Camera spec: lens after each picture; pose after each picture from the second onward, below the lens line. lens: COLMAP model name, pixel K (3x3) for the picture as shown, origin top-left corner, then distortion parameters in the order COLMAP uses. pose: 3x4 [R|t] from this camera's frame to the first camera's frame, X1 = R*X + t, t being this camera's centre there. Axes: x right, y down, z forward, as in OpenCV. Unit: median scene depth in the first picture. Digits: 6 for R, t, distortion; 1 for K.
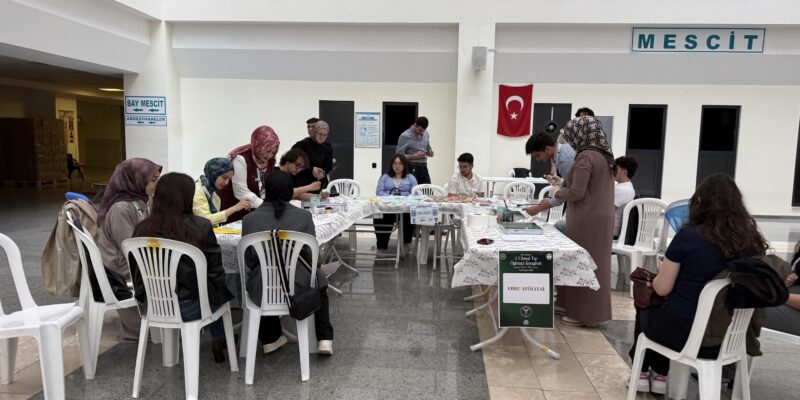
lens RADIAL K [[501.4, 0, 398.4], [0, 501.4, 200.3], [0, 0, 1]] dist [-0.017398, -0.001831]
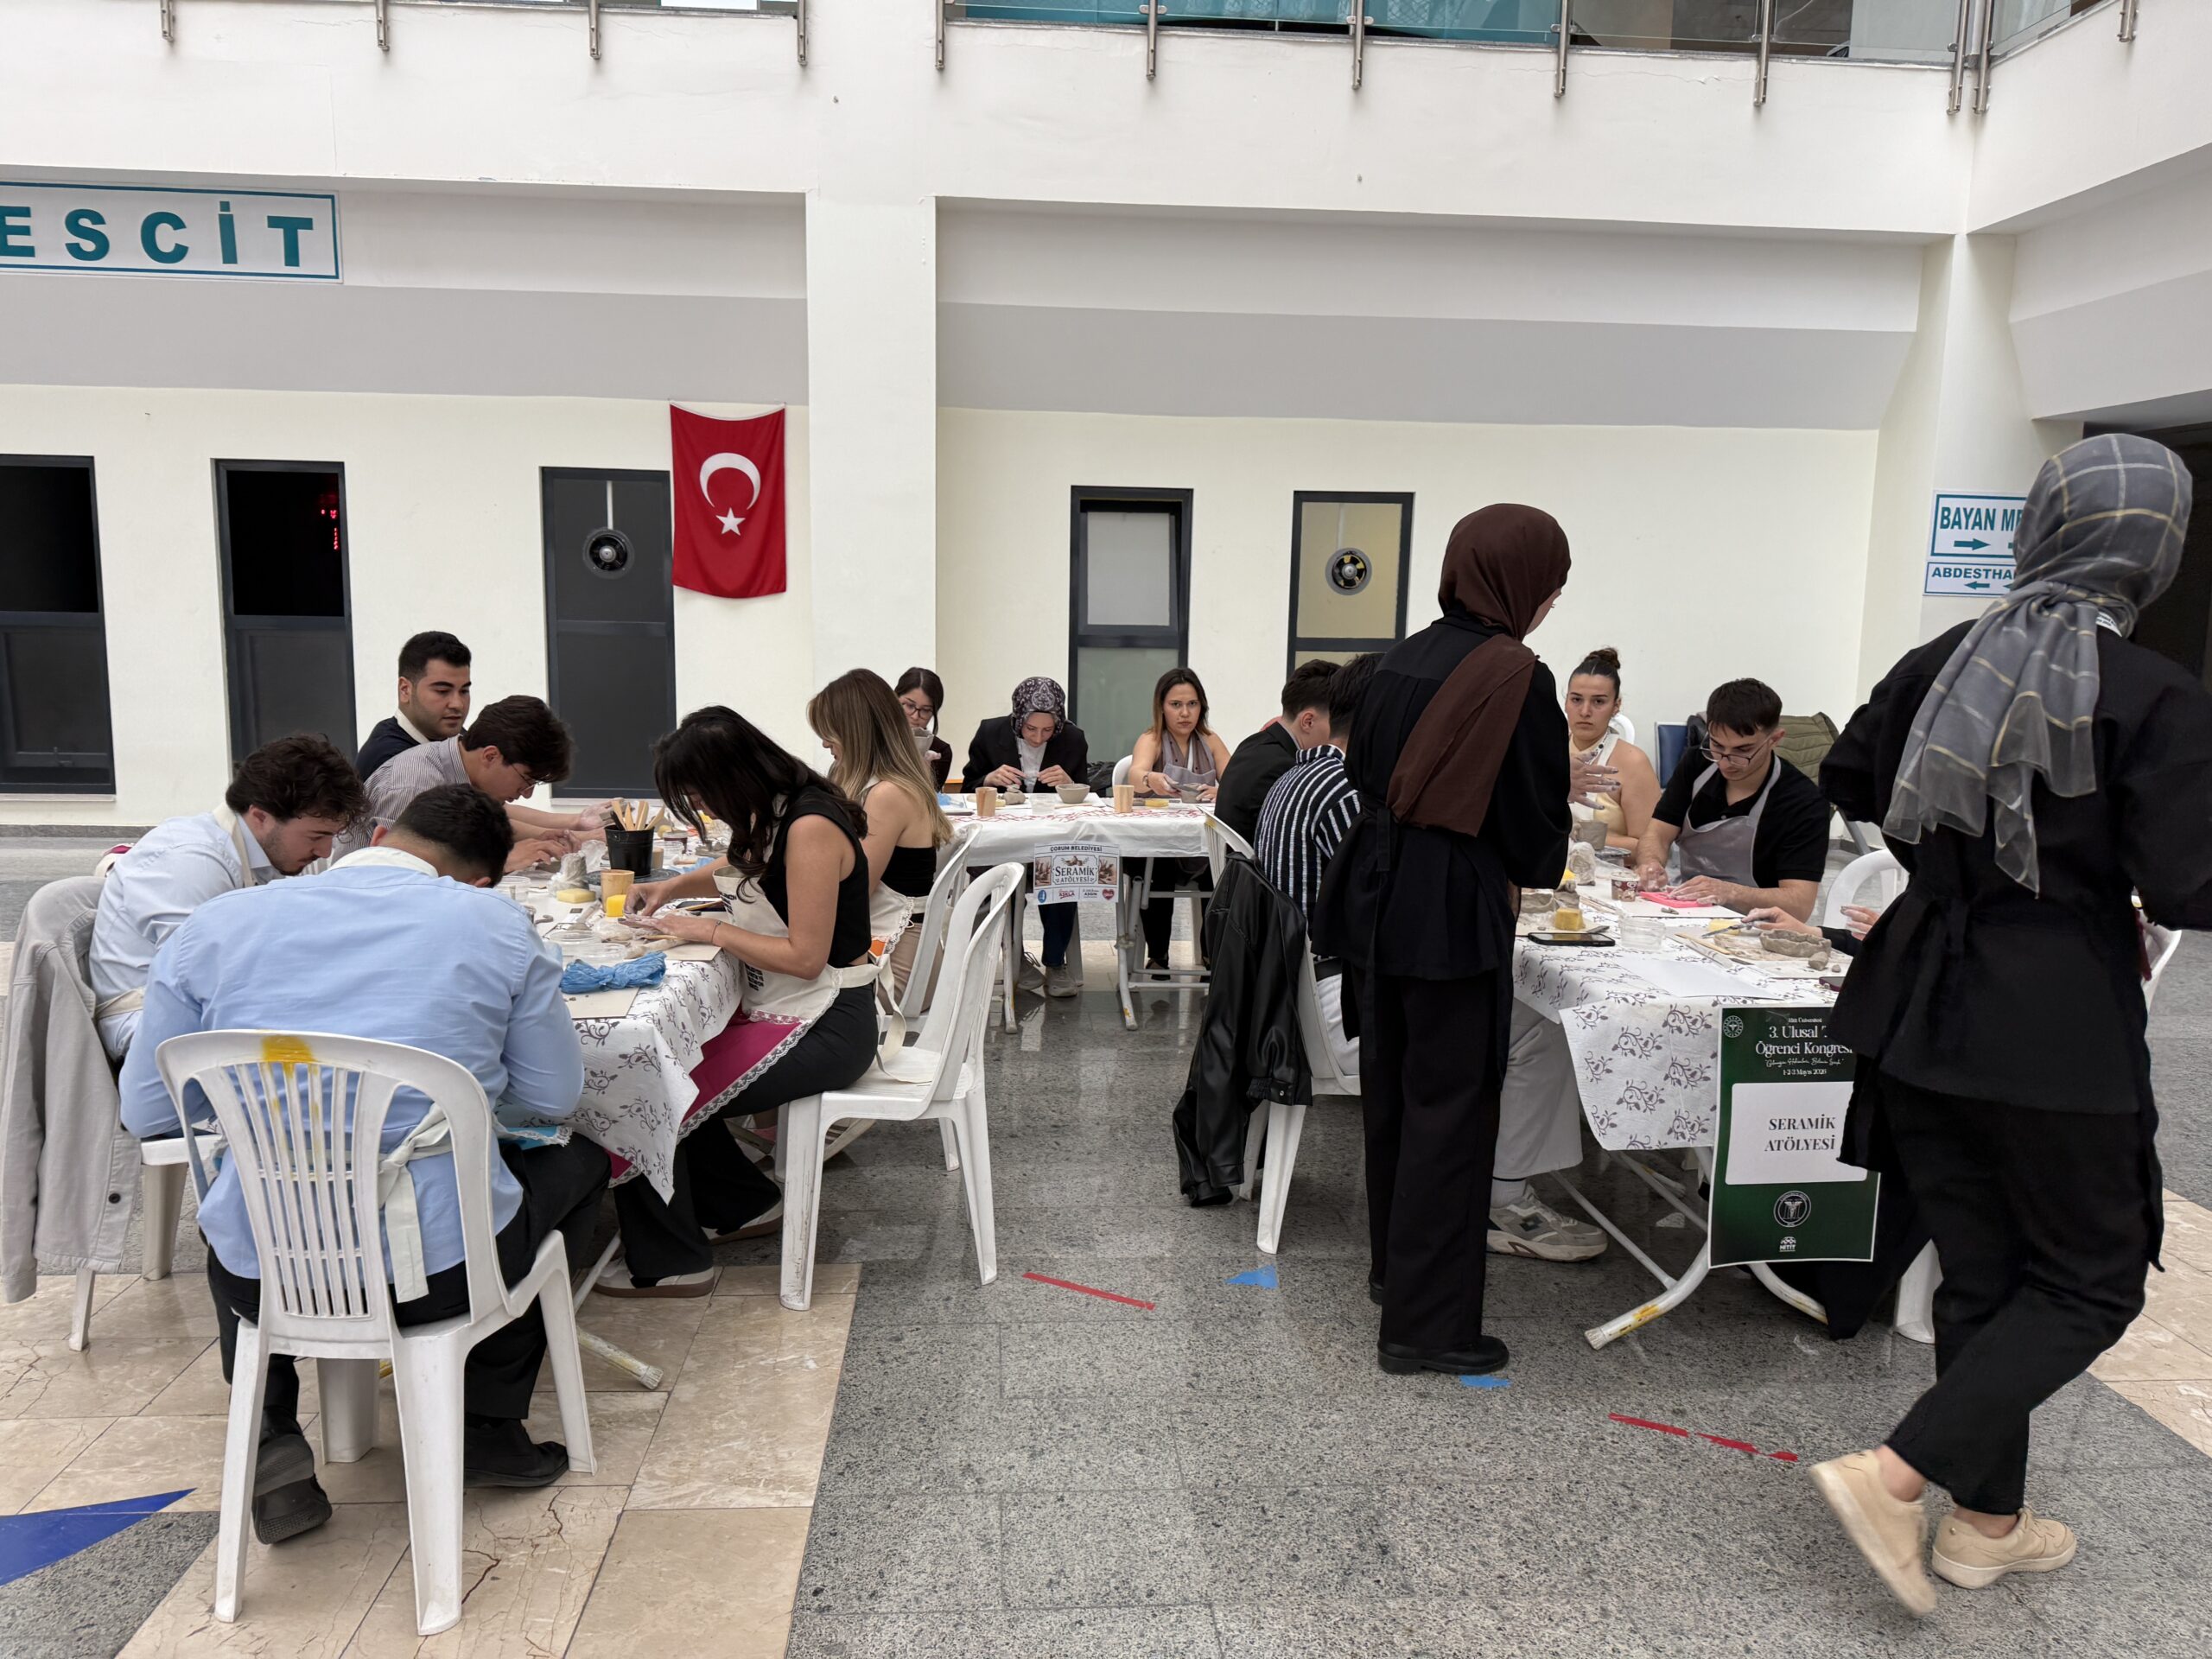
lens RADIAL K [[1570.8, 0, 1108.7], [0, 1570.8, 826.3], [0, 0, 1]] dist [0.020127, -0.005771]
pose [[0.988367, -0.022540, 0.150405, 1.009298], [0.019572, 0.999584, 0.021184, 0.015290], [-0.150820, -0.017994, 0.988397, -0.001360]]
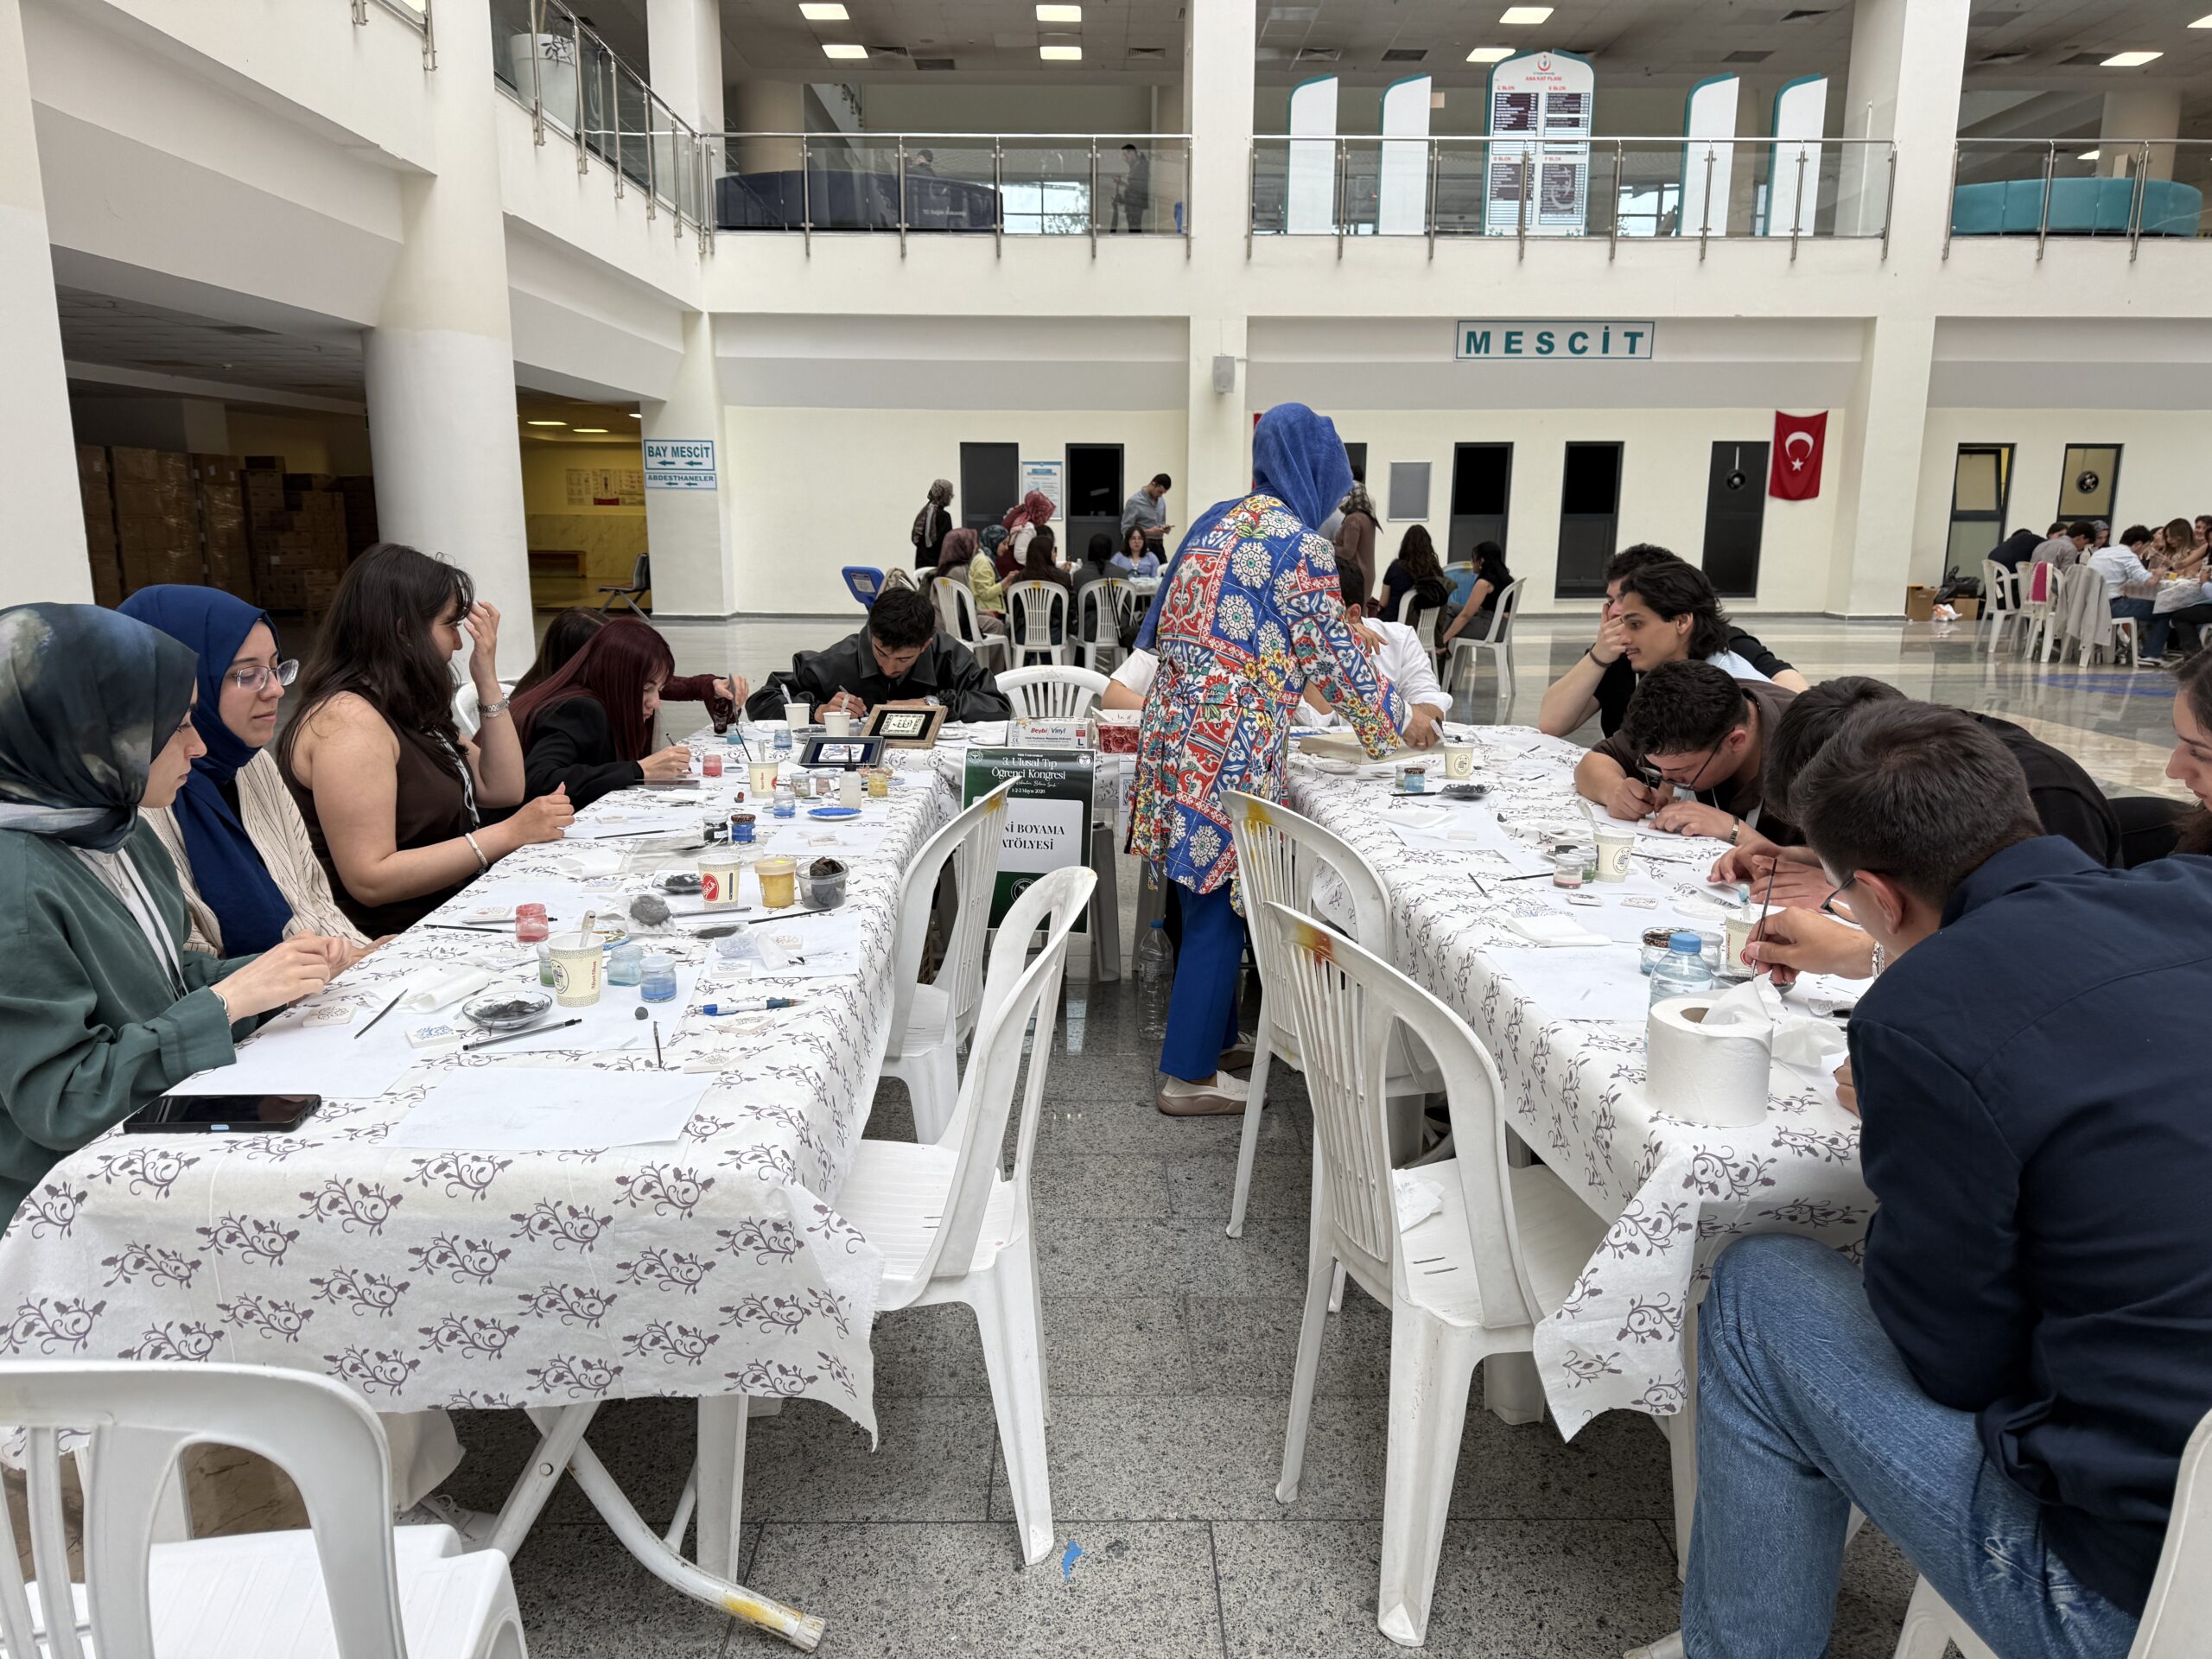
lens RADIAL K [[1570.8, 0, 1106.7], [0, 1570.8, 836.4], [0, 0, 1]] dist [0.020127, -0.005771]
pose [[0.991768, -0.043830, 0.120311, -0.247013], [0.033081, 0.995398, 0.089933, 0.114569], [-0.123700, -0.085213, 0.988654, -0.991635]]
